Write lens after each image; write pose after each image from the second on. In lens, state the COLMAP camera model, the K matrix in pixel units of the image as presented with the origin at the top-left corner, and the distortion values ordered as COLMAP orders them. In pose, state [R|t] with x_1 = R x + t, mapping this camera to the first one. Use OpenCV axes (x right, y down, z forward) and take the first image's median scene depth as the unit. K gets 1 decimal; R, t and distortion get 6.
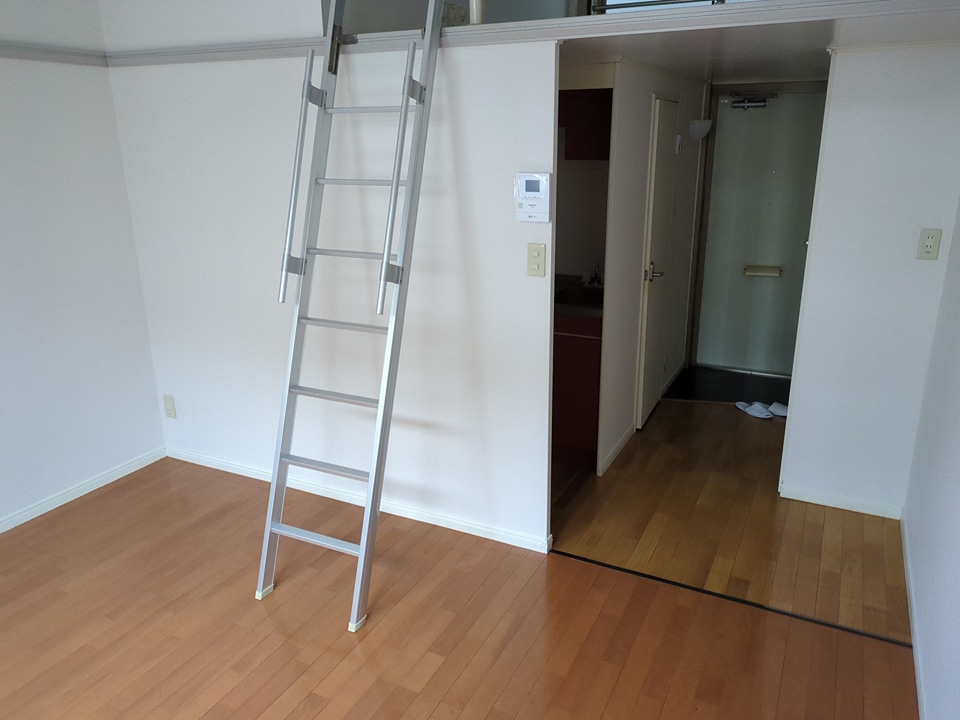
lens RADIAL K [[728.3, 0, 480.0], [0, 728.3, 360.0], [0, 0, 1]] dist [0.048933, -0.001367]
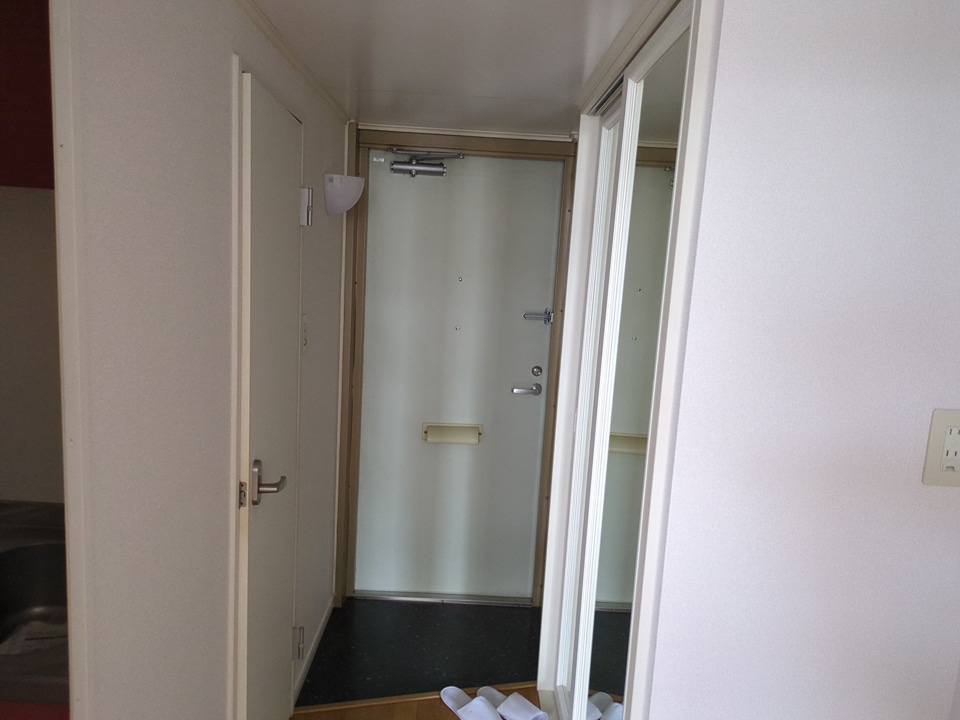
lens RADIAL K [[728.3, 0, 480.0], [0, 728.3, 360.0], [0, 0, 1]] dist [0.048933, -0.001367]
pose [[0.885387, -0.002544, 0.464848, 0.129570], [0.075555, 0.987476, -0.138504, -0.103364], [-0.458673, 0.157751, 0.874490, 0.475022]]
